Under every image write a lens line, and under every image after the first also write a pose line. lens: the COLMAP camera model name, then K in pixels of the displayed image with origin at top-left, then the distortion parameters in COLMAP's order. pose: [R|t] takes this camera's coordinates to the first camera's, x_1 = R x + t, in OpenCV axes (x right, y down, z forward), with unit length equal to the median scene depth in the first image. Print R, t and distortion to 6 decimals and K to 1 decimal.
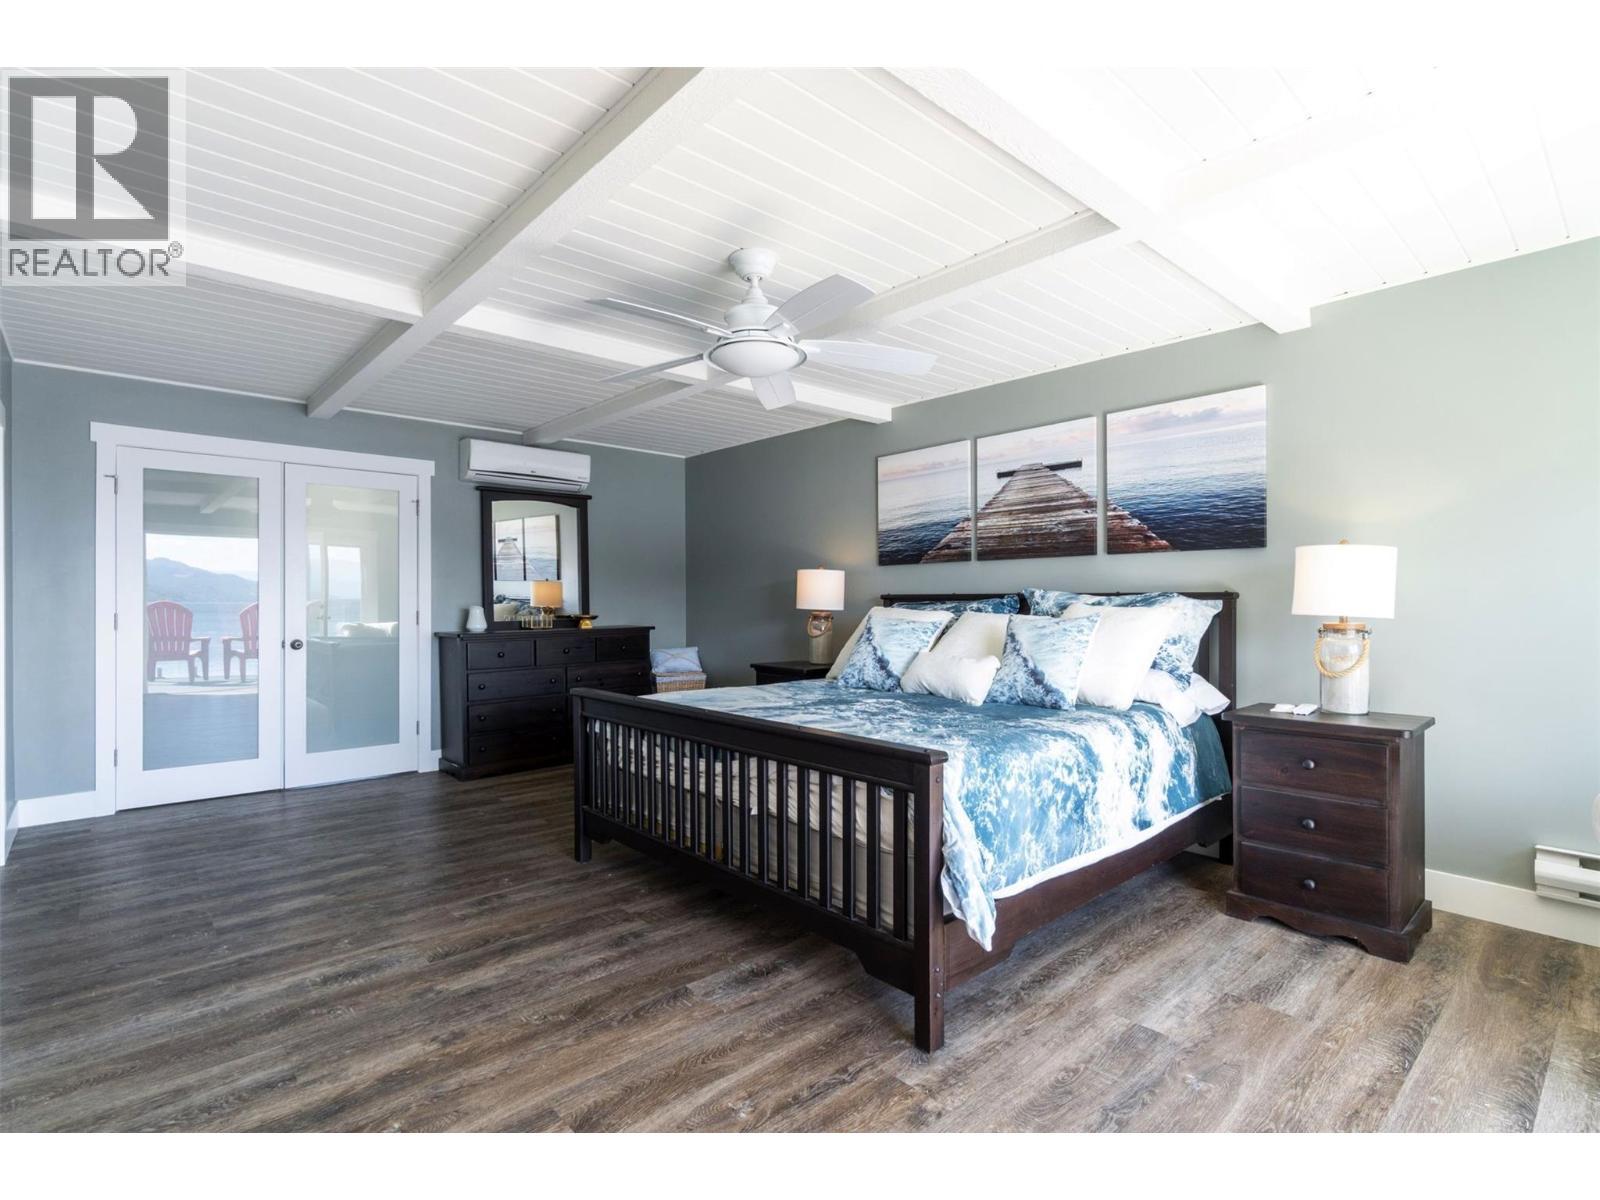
lens RADIAL K [[779.0, 0, 791.7], [0, 779.0, 601.8], [0, 0, 1]] dist [-0.002252, -0.000248]
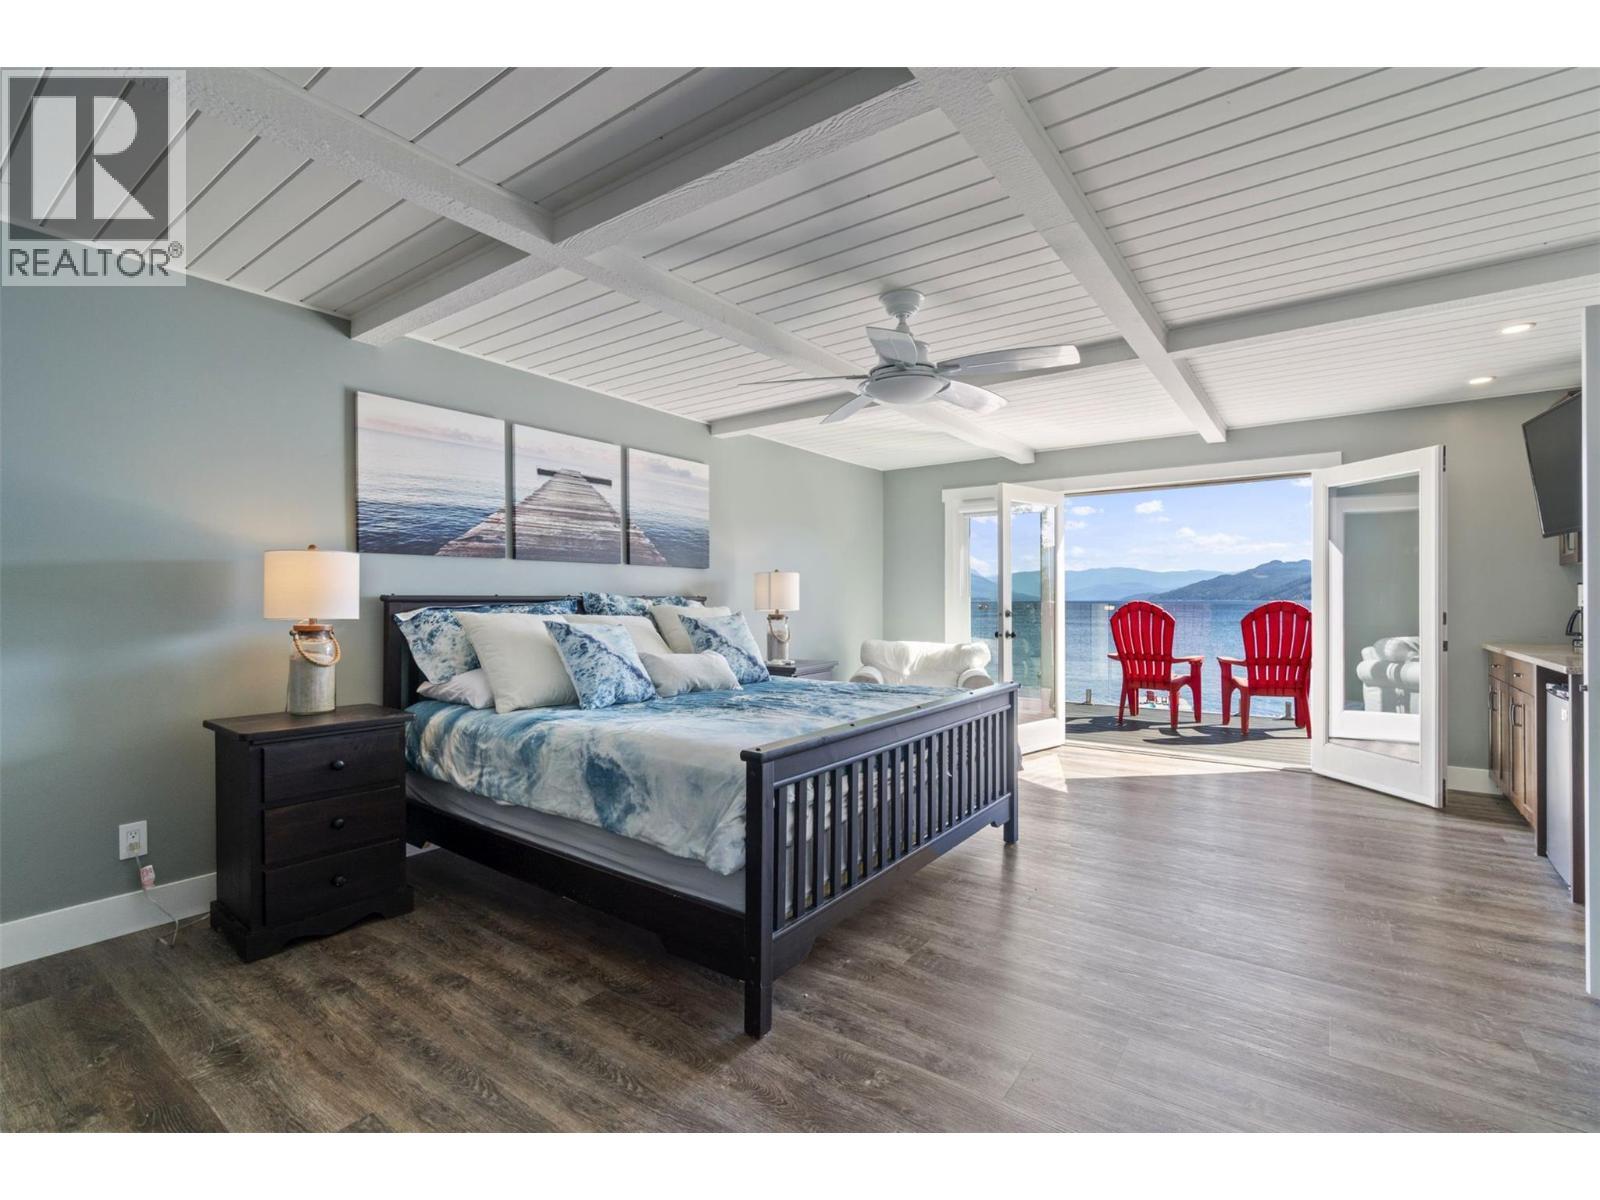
lens RADIAL K [[729.8, 0, 798.2], [0, 729.8, 599.2], [0, 0, 1]] dist [-0.000468, -0.000027]
pose [[-0.212144, 0.003986, 0.977230, -0.686901], [0.005977, 0.999978, -0.002781, -0.002071], [-0.977220, 0.005251, -0.212163, 0.899830]]
